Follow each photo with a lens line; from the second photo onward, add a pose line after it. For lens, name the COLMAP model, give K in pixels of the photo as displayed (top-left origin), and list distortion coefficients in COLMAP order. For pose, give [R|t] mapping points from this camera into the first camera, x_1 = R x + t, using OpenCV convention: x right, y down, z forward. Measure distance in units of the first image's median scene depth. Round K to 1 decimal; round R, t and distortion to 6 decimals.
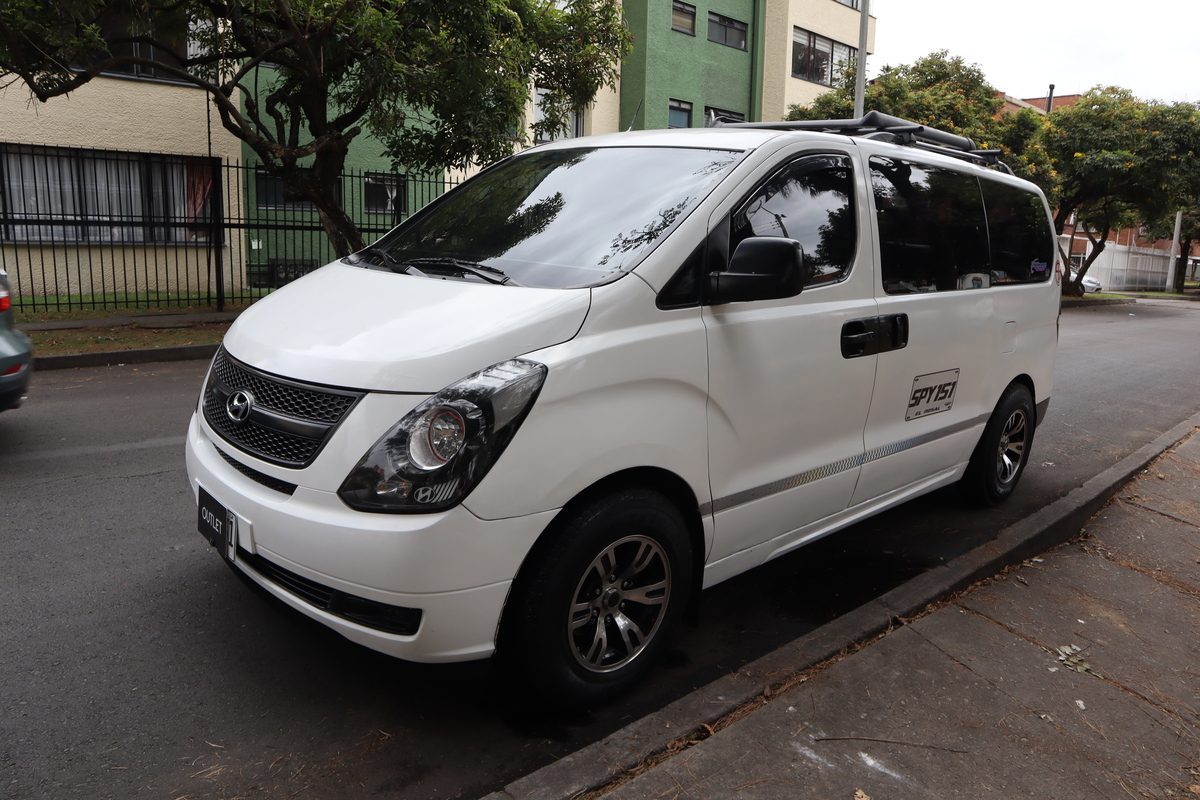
lens RADIAL K [[876.8, 0, 604.3], [0, 876.8, 406.1], [0, 0, 1]] dist [-0.049355, -0.003684]
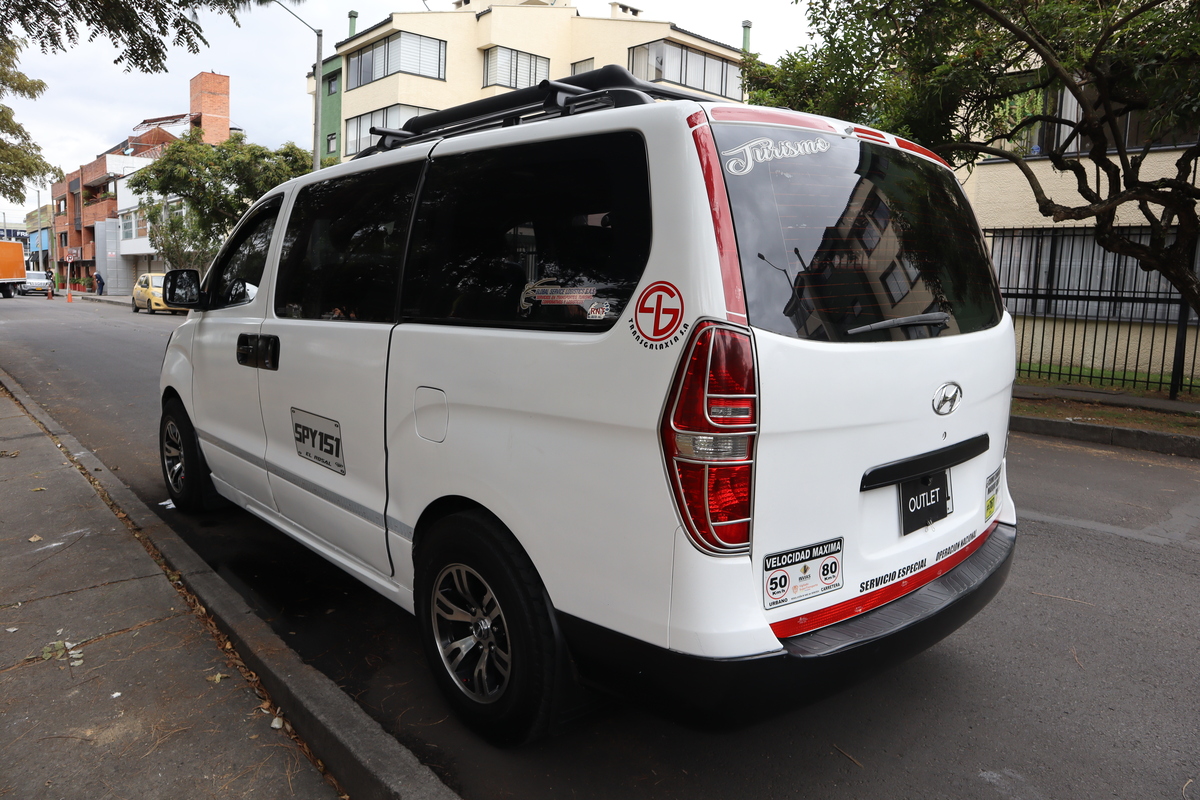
lens RADIAL K [[876.8, 0, 605.0], [0, 876.8, 393.0], [0, 0, 1]] dist [-0.049355, -0.003684]
pose [[-0.083716, 0.090267, -0.992393, 0.520062], [-0.221440, 0.969303, 0.106847, -0.092236], [0.971574, 0.228700, -0.061157, 0.569040]]
